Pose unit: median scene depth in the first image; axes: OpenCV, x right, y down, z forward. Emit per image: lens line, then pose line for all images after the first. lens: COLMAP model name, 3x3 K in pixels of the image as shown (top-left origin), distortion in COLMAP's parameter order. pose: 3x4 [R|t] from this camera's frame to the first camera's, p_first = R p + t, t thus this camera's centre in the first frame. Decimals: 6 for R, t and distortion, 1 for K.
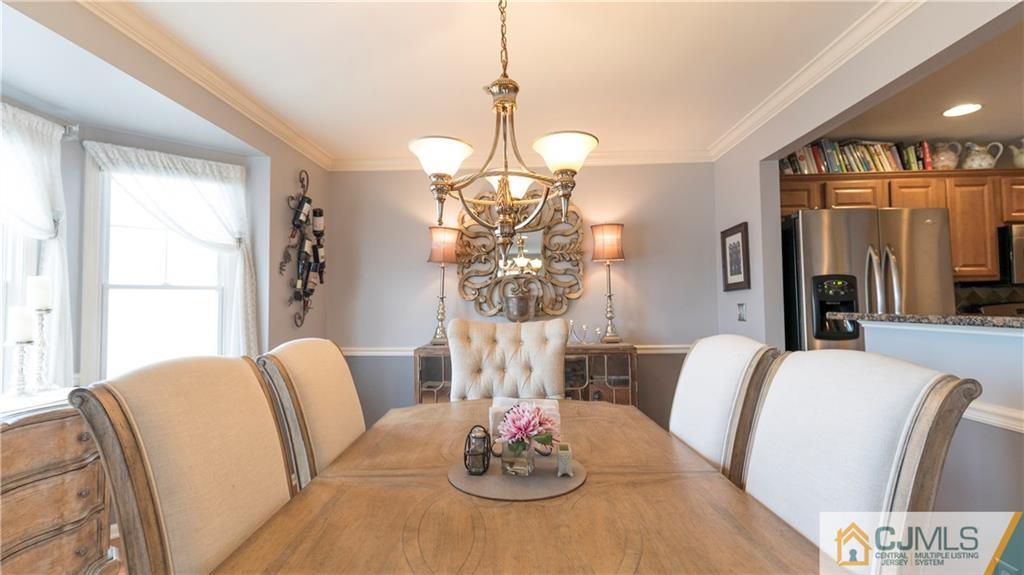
lens RADIAL K [[464.9, 0, 508.3], [0, 464.9, 278.7], [0, 0, 1]] dist [0.000186, -0.000689]
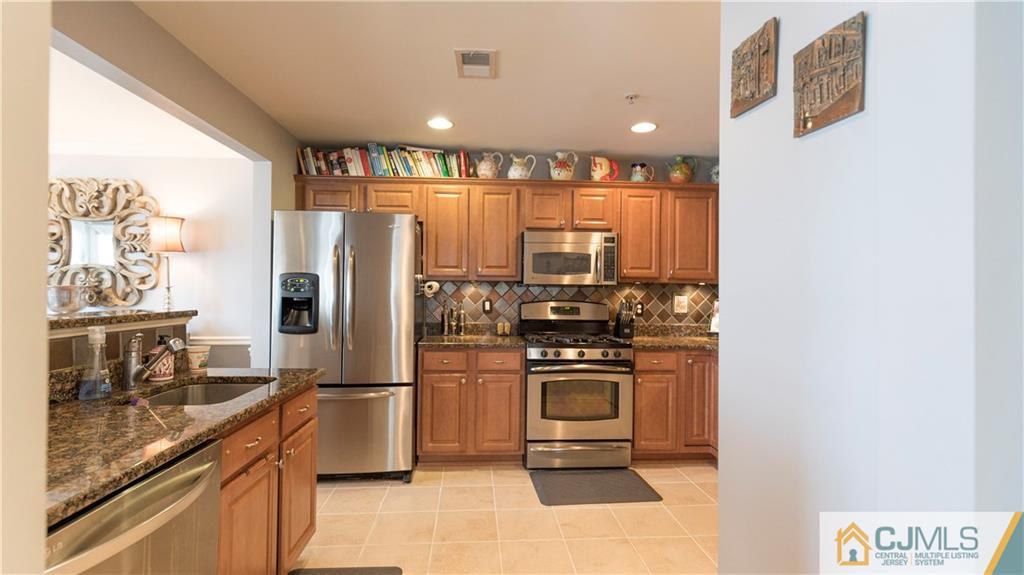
lens RADIAL K [[442.5, 0, 512.1], [0, 442.5, 288.7], [0, 0, 1]] dist [-0.001717, 0.000017]
pose [[0.992914, 0.021854, 0.116804, 0.885136], [-0.026126, 0.999040, 0.035164, -0.014367], [-0.115924, -0.037967, 0.992532, -0.044444]]
